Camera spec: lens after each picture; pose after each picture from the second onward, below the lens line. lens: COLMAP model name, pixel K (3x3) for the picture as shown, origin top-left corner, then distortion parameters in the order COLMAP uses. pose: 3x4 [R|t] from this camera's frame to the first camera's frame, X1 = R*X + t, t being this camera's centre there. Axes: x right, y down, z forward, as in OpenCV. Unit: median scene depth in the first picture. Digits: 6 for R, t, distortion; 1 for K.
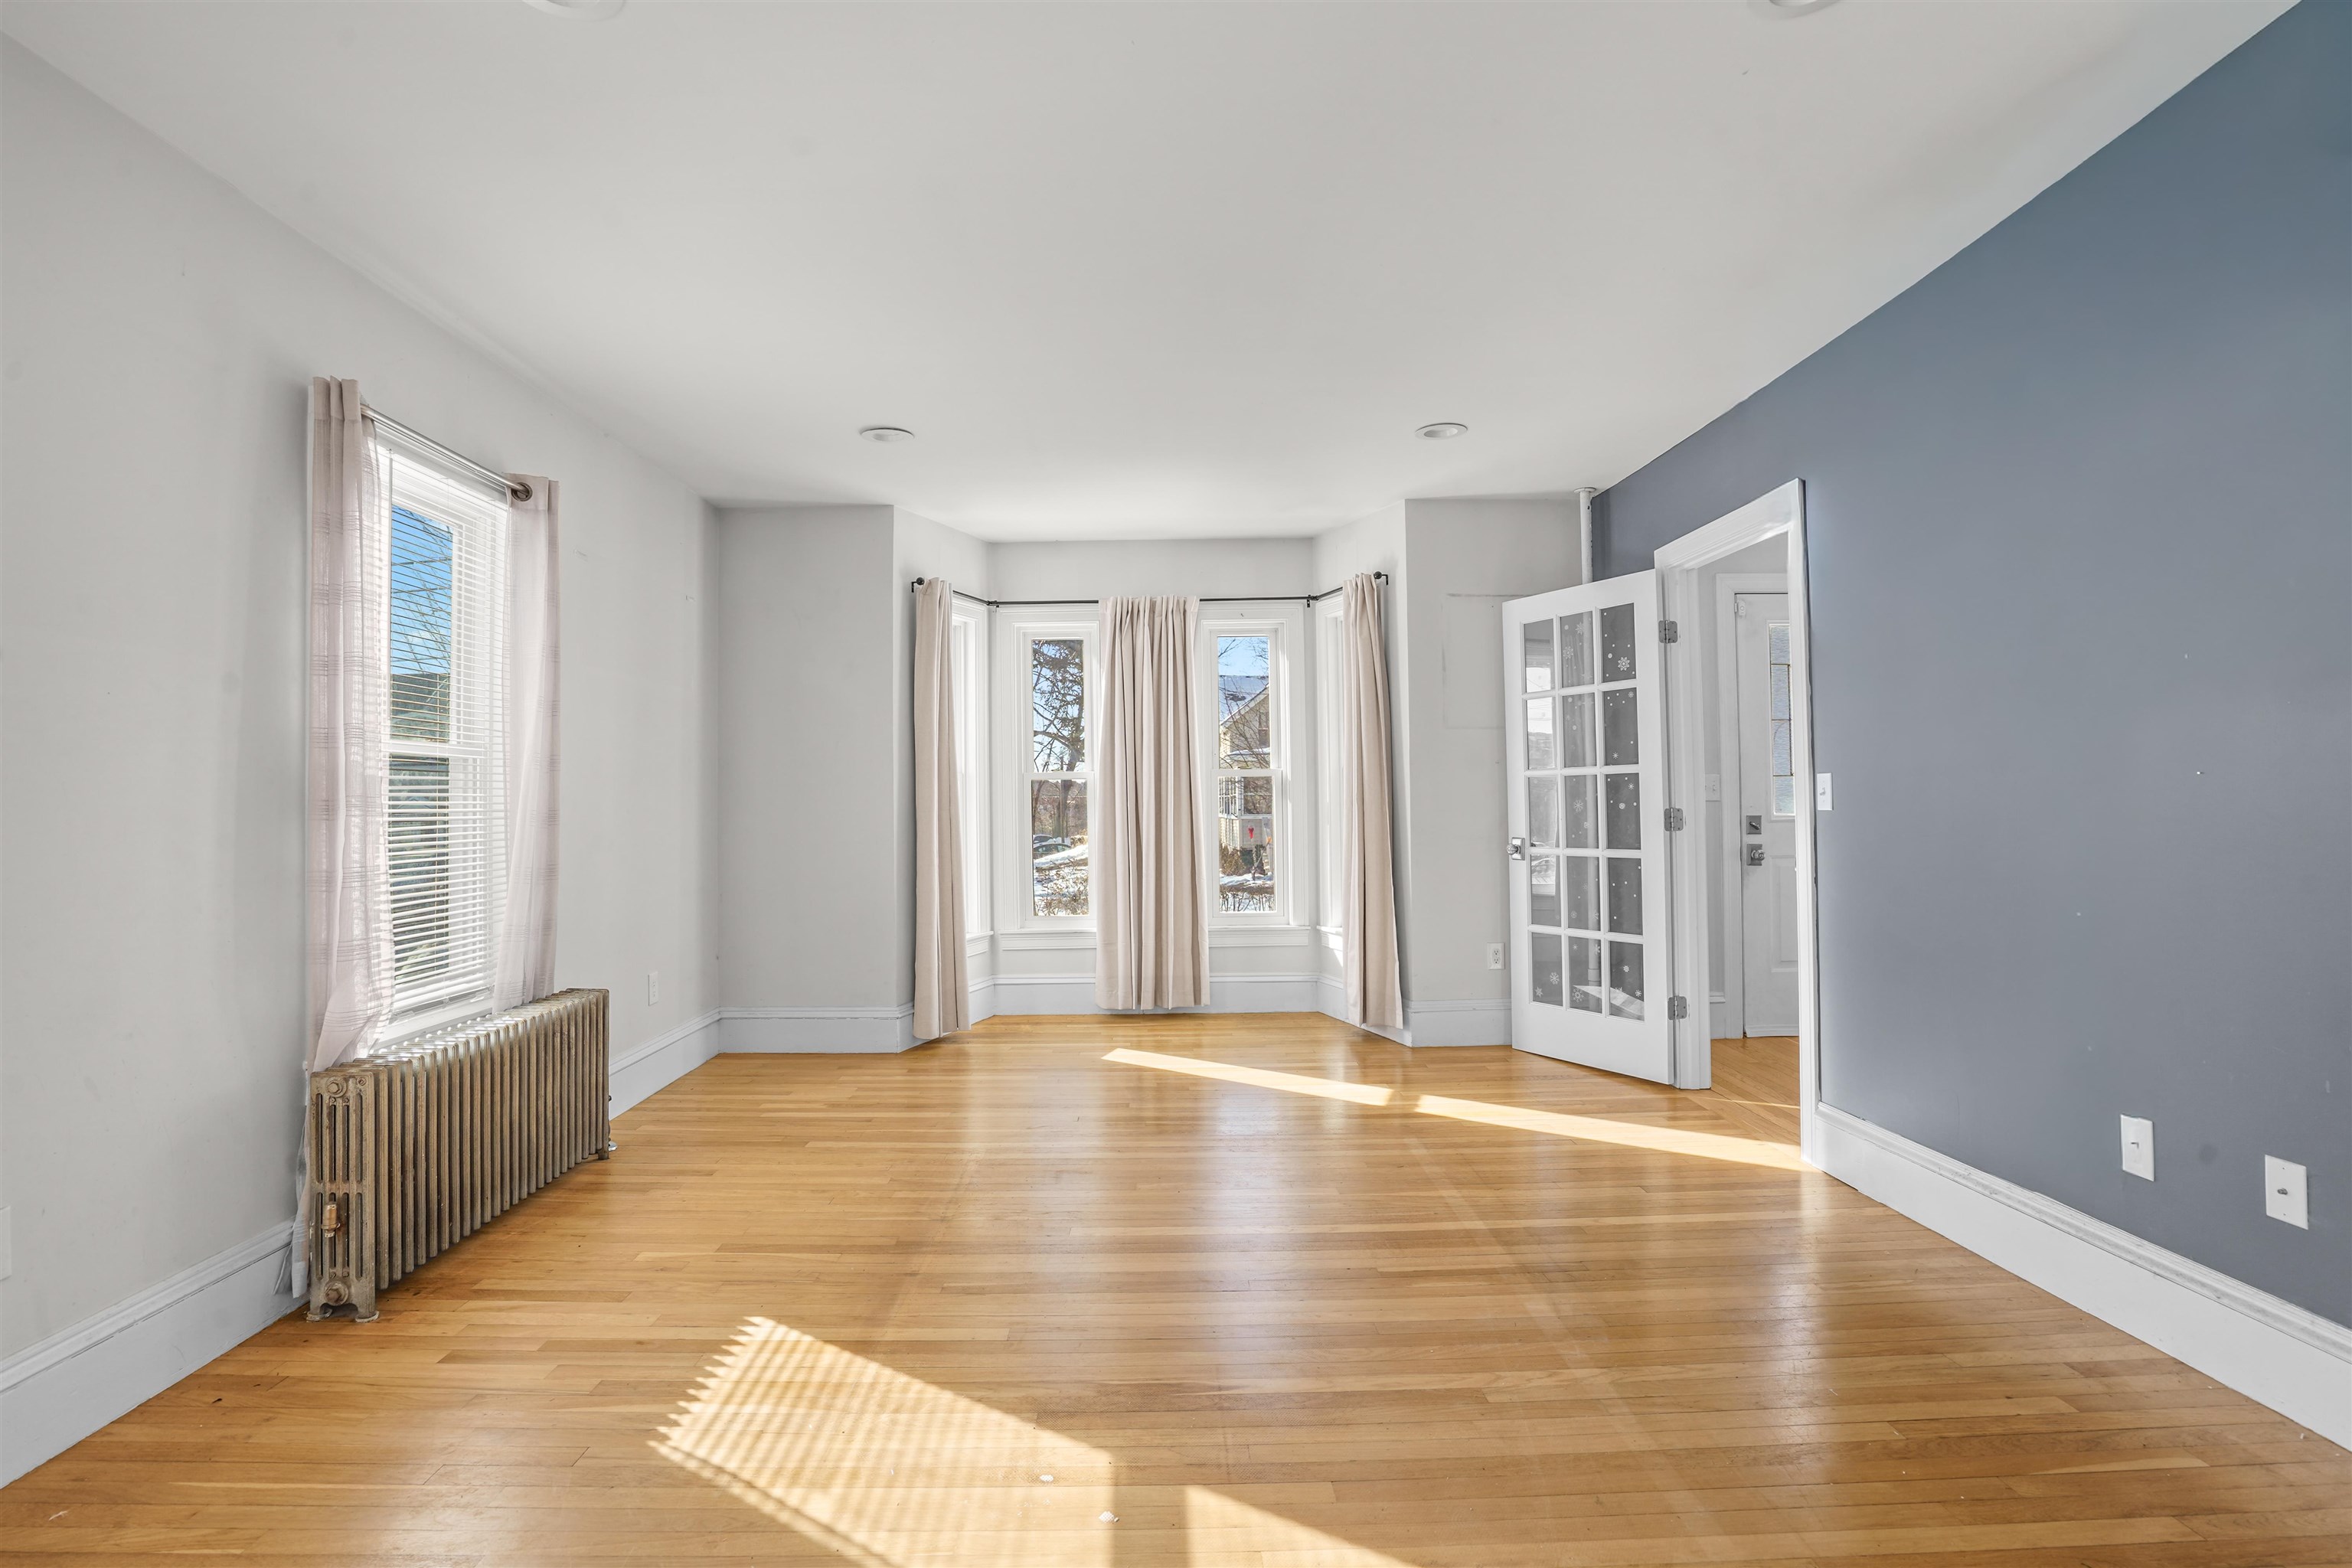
lens RADIAL K [[1098.6, 0, 1158.3], [0, 1098.6, 782.8], [0, 0, 1]] dist [-0.073955, 0.032889]
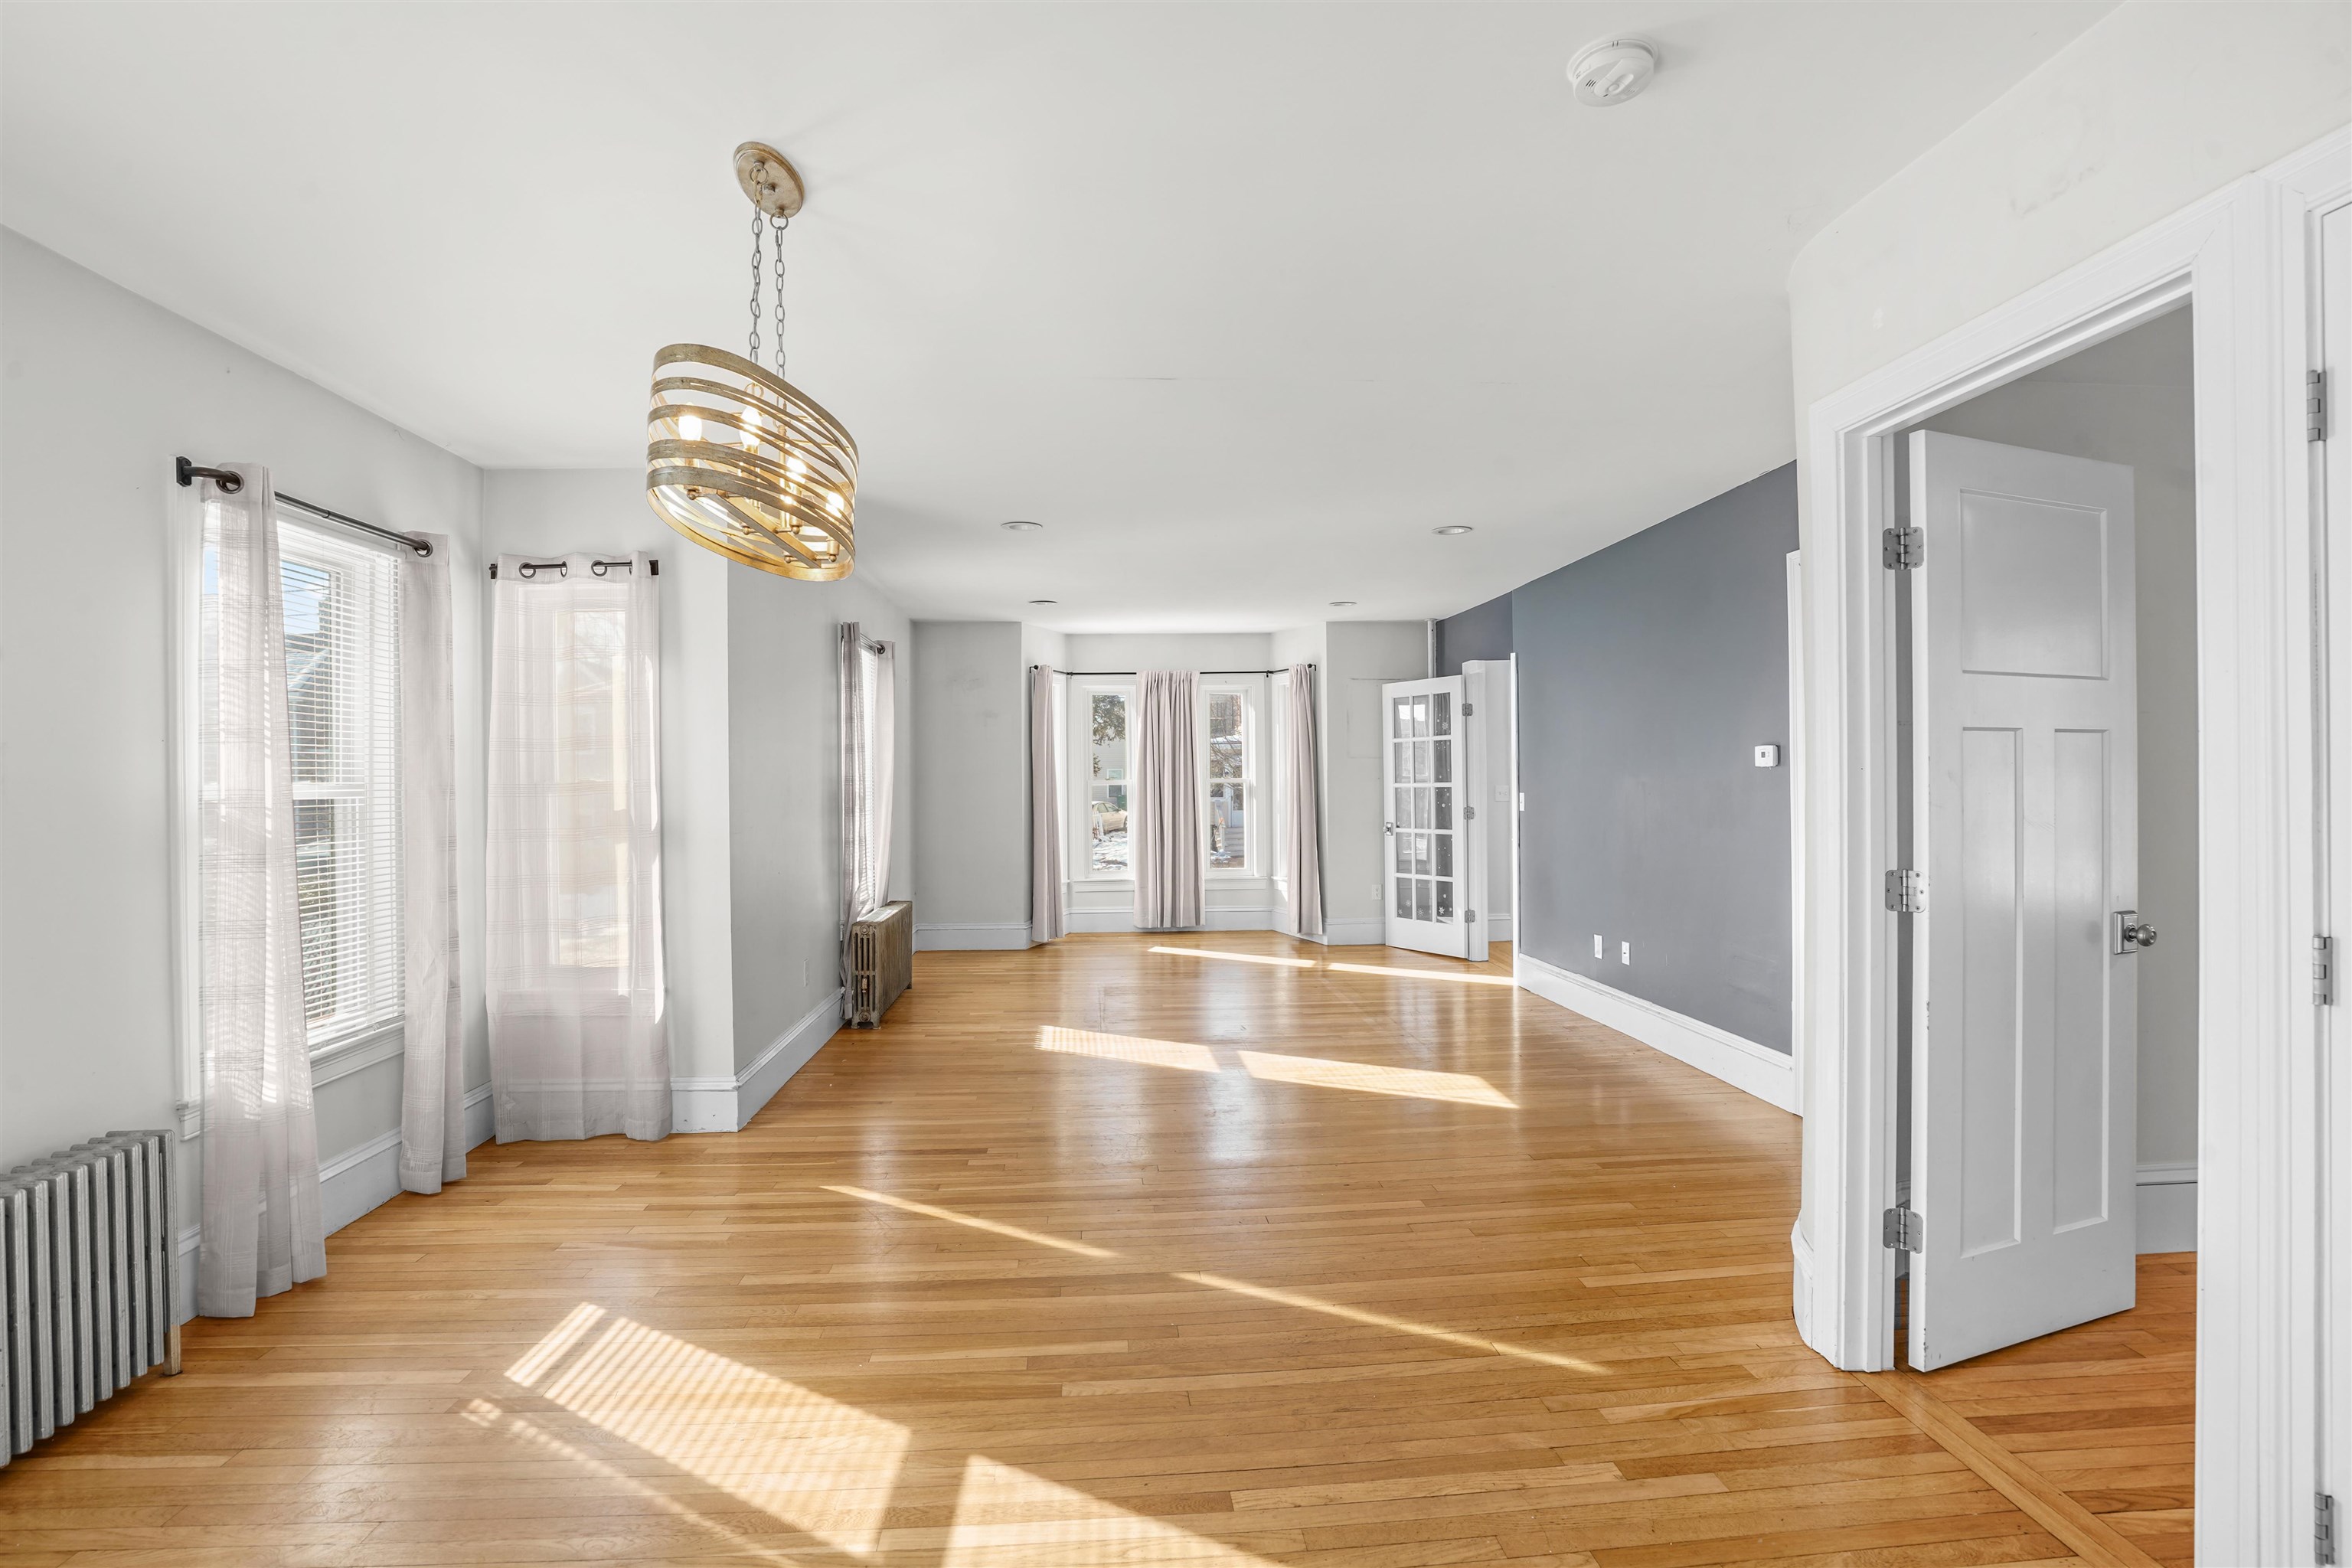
lens RADIAL K [[1098.6, 0, 1158.3], [0, 1098.6, 782.8], [0, 0, 1]] dist [-0.073955, 0.032889]
pose [[0.998751, 0.003669, 0.049824, -0.121796], [-0.004612, 0.999812, 0.018831, -0.043688], [-0.049746, -0.019038, 0.998580, -0.714849]]
